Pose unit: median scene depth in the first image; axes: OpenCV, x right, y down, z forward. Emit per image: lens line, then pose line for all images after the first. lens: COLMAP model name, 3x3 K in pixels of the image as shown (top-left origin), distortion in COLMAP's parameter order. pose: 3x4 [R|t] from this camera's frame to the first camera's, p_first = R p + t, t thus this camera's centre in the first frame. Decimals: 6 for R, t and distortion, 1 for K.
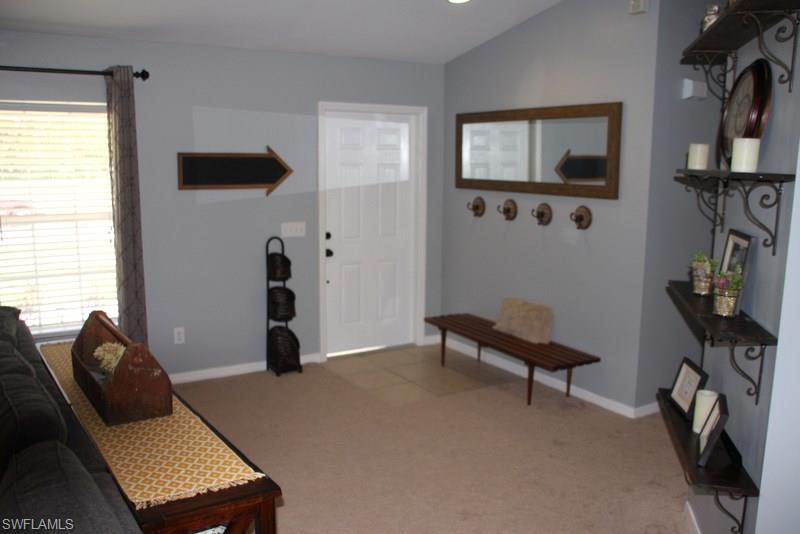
lens RADIAL K [[686.2, 0, 399.1], [0, 686.2, 279.0], [0, 0, 1]] dist [-0.169001, 0.175781]
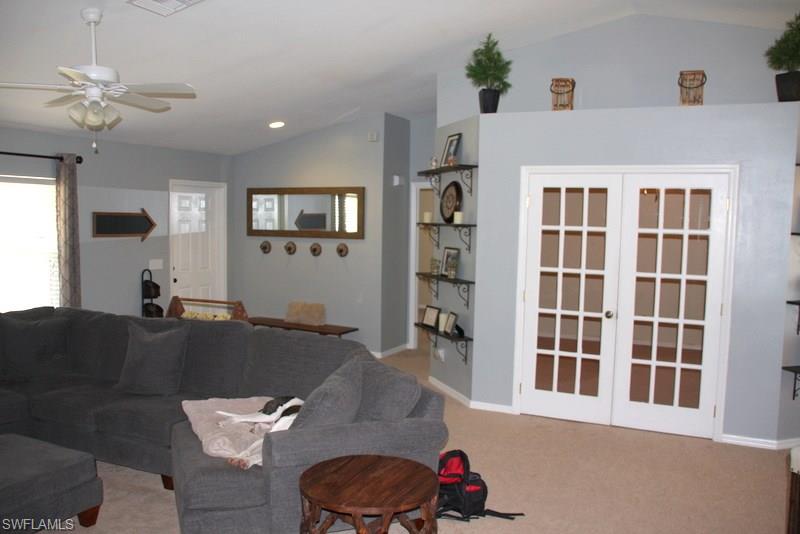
lens RADIAL K [[682.2, 0, 369.0], [0, 682.2, 275.6], [0, 0, 1]] dist [-0.126061, 0.123463]
pose [[0.868857, -0.037563, 0.493636, -0.493259], [0.078175, 0.995017, -0.061883, 0.081389], [-0.488851, 0.092357, 0.867464, -0.512226]]
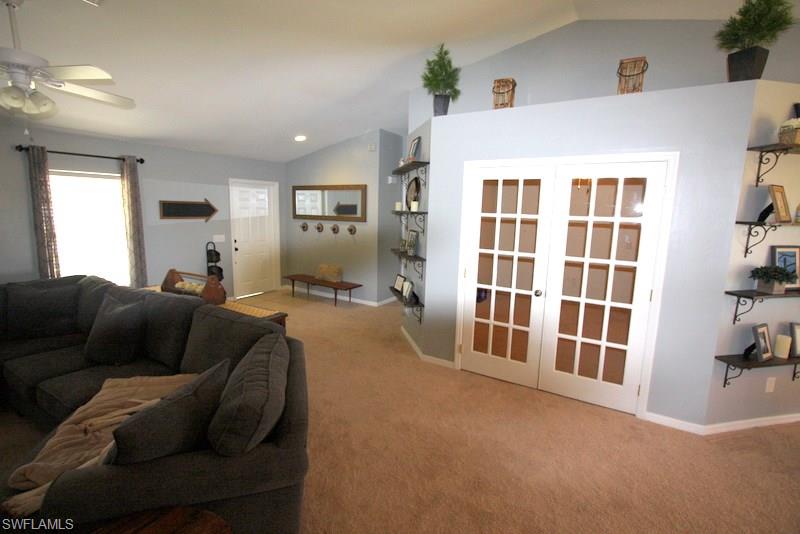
lens RADIAL K [[366.4, 0, 390.0], [0, 366.4, 260.1], [0, 0, 1]] dist [-0.002080, -0.000364]
pose [[0.907688, -0.049624, 0.416701, -0.155632], [0.059796, 0.998146, -0.011384, 0.040670], [-0.415363, 0.035251, 0.908972, -0.259447]]
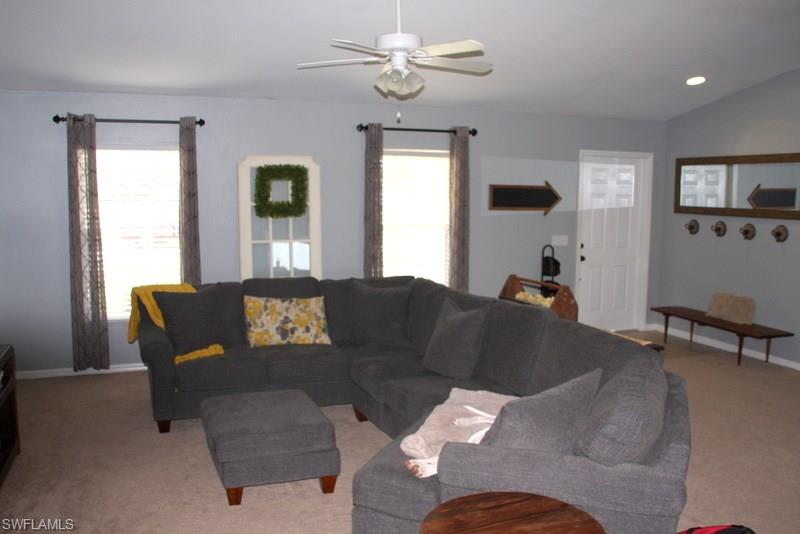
lens RADIAL K [[686.2, 0, 399.1], [0, 686.2, 279.0], [0, 0, 1]] dist [-0.169001, 0.175781]
pose [[0.979865, 0.024635, -0.198135, -0.207252], [-0.033076, 0.998676, -0.039405, 0.075250], [0.196902, 0.045165, 0.979382, -0.443168]]
